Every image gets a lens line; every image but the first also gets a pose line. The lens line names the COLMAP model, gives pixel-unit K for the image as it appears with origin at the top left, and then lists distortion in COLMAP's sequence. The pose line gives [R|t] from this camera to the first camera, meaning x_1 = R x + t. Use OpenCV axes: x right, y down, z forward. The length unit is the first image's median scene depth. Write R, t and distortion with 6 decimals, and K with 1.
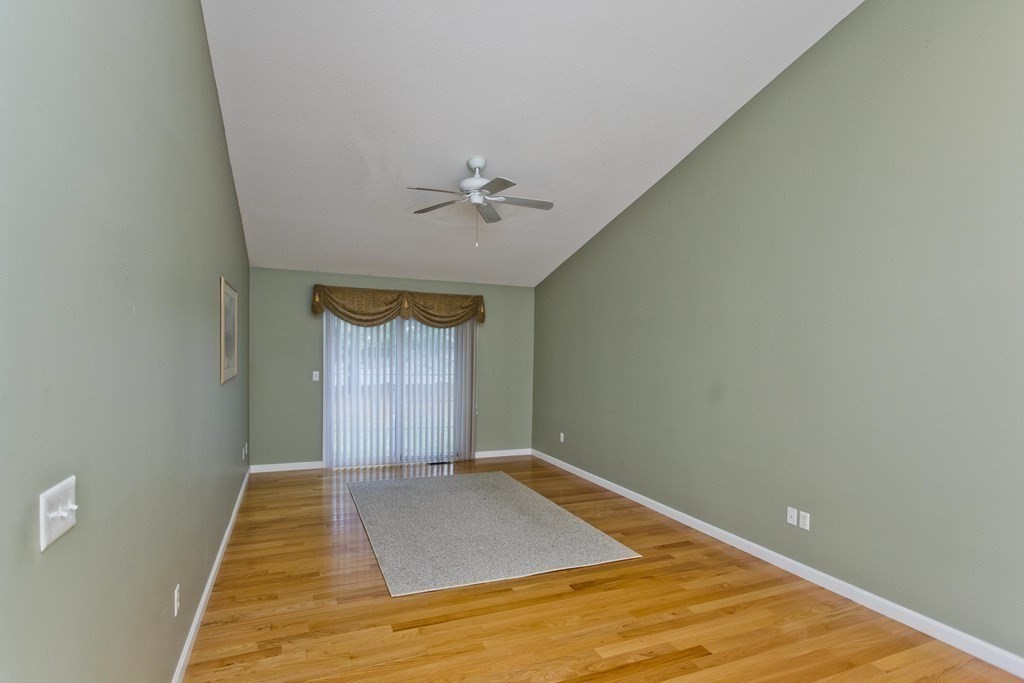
lens RADIAL K [[501.0, 0, 517.6], [0, 501.0, 349.4], [0, 0, 1]] dist [0.005514, 0.001513]
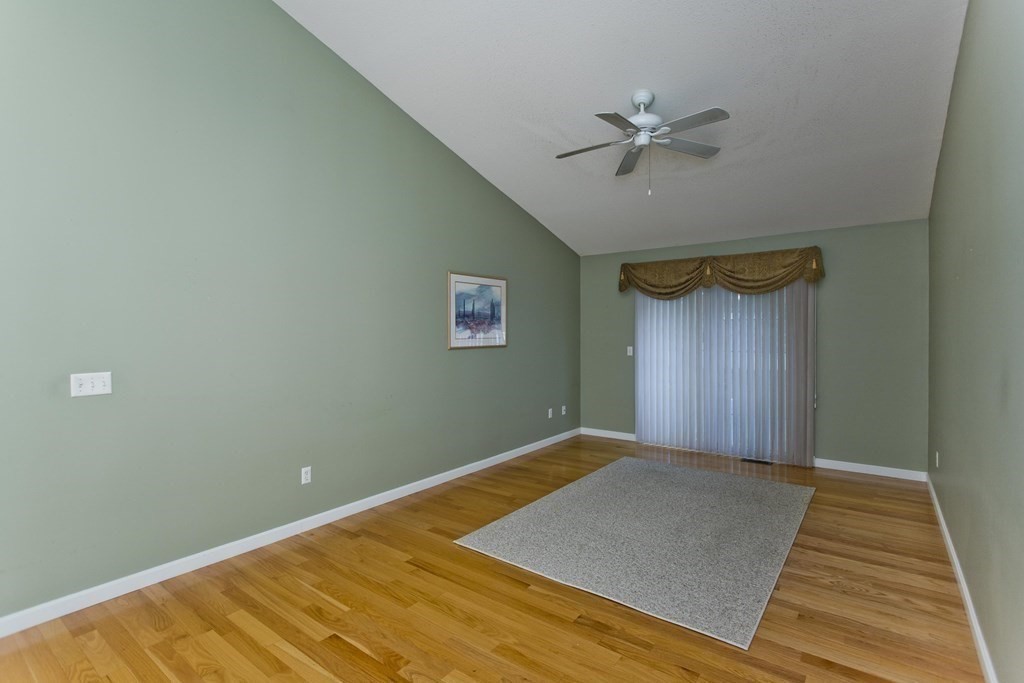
lens RADIAL K [[501.0, 0, 518.7], [0, 501.0, 330.8], [0, 0, 1]] dist [0.005514, 0.001513]
pose [[0.496782, -0.021437, -0.867610, 0.396644], [0.018544, 0.999729, -0.014084, 0.021887], [0.867677, -0.009093, 0.497045, 0.288797]]
